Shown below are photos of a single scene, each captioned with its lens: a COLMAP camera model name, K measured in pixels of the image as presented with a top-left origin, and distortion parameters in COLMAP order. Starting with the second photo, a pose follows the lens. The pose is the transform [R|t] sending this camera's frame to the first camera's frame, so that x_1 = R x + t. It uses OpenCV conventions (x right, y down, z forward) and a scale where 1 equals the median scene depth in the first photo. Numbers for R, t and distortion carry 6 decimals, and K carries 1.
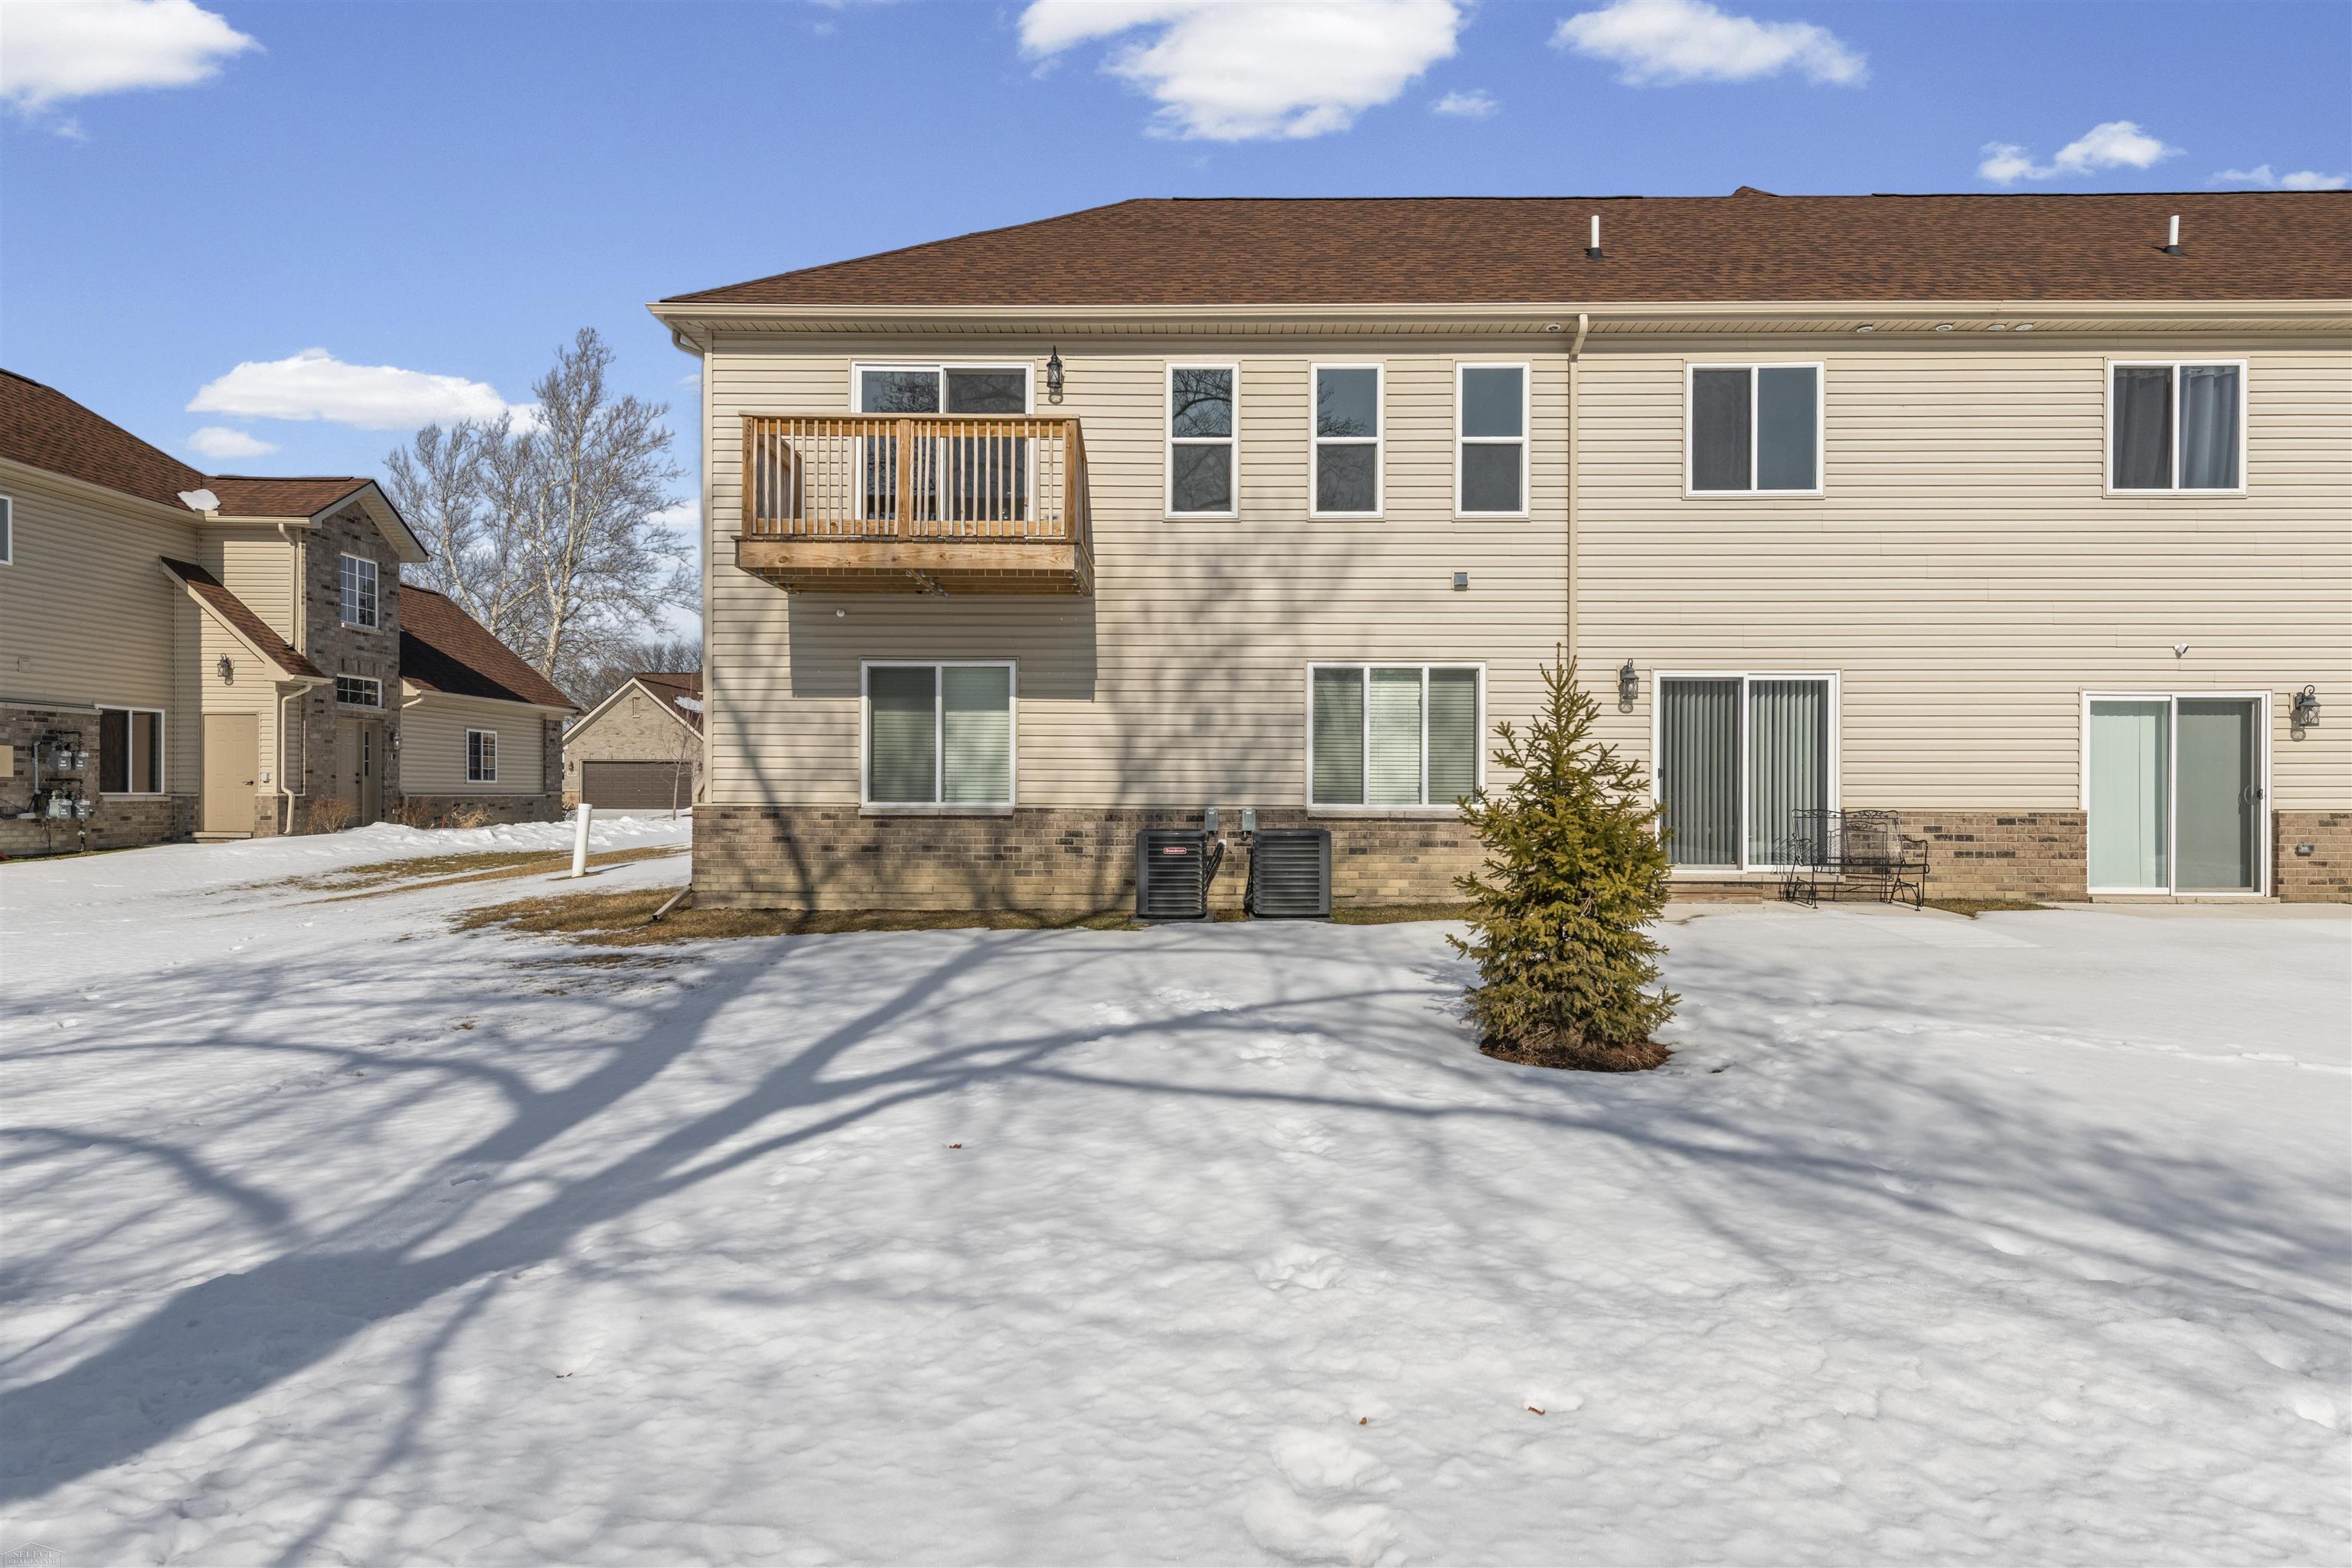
lens RADIAL K [[1226.9, 0, 1179.5], [0, 1226.9, 790.3], [0, 0, 1]] dist [0.024539, -0.012869]
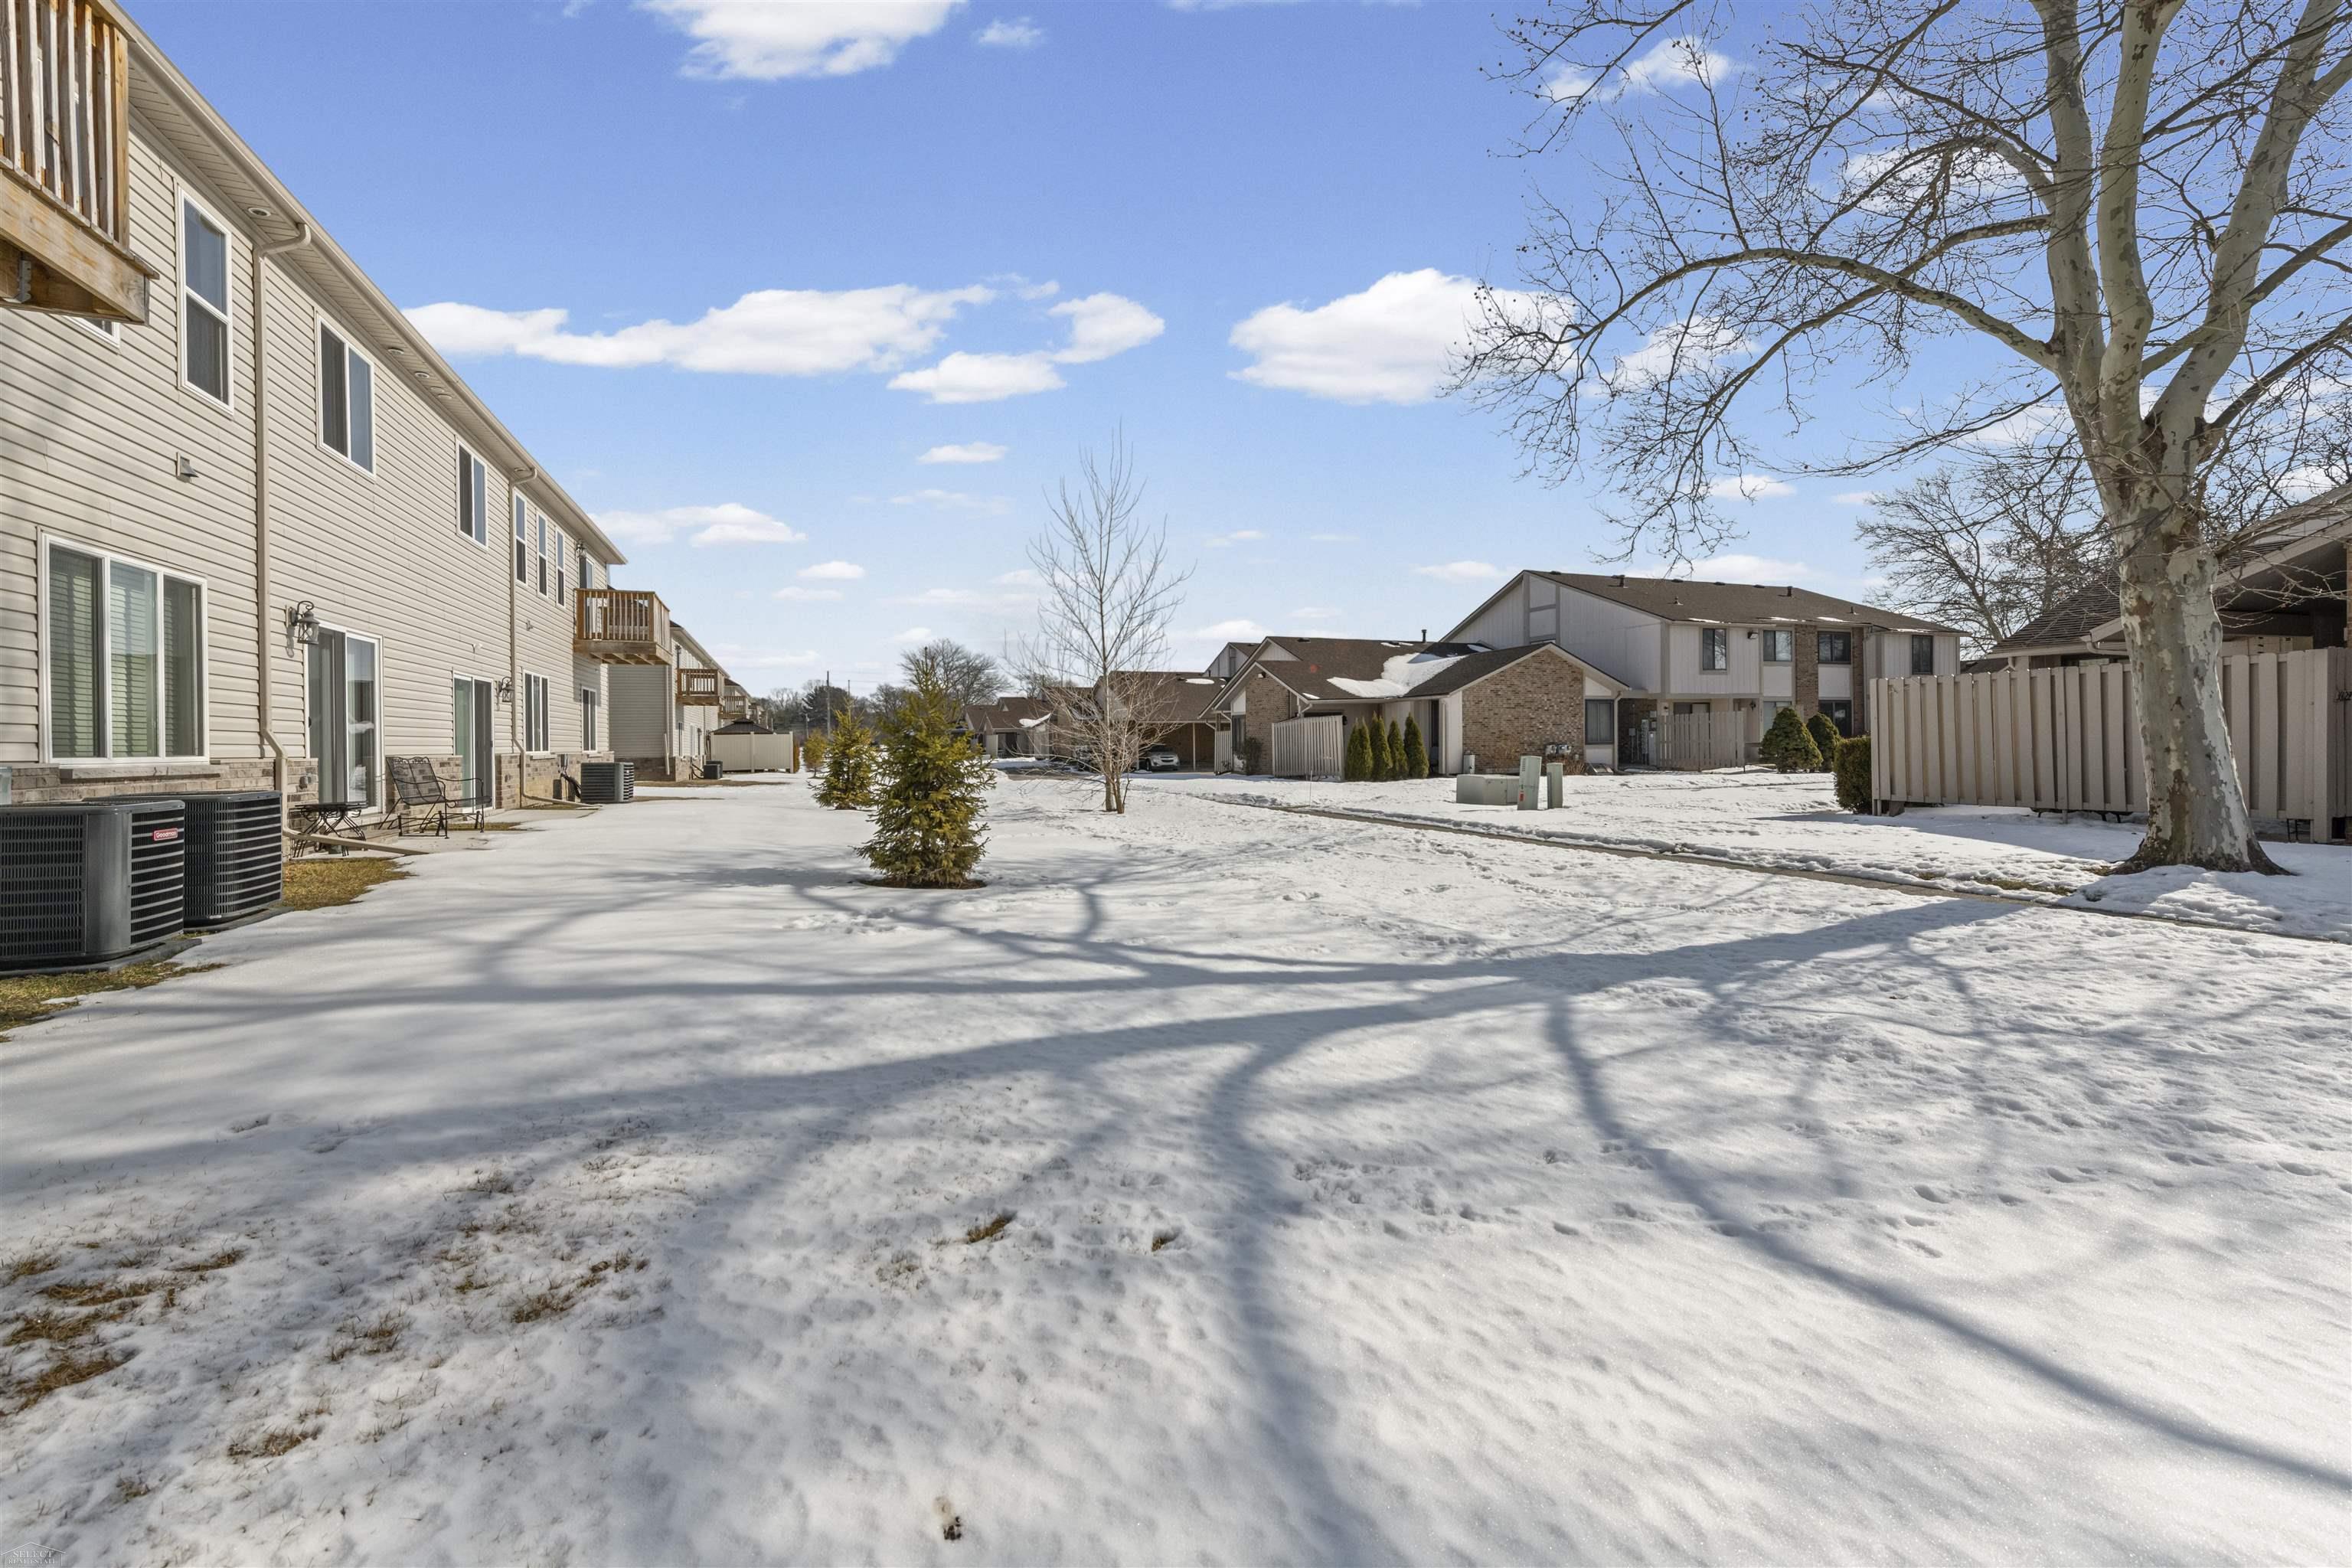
lens RADIAL K [[951.7, 0, 1173.4], [0, 951.7, 740.3], [0, 0, 1]] dist [0.001440, 0.000239]
pose [[-0.381425, 0.003430, 0.924393, -0.565706], [0.009535, 0.999955, 0.000224, 0.007122], [-0.924351, 0.008899, -0.381440, 0.651369]]
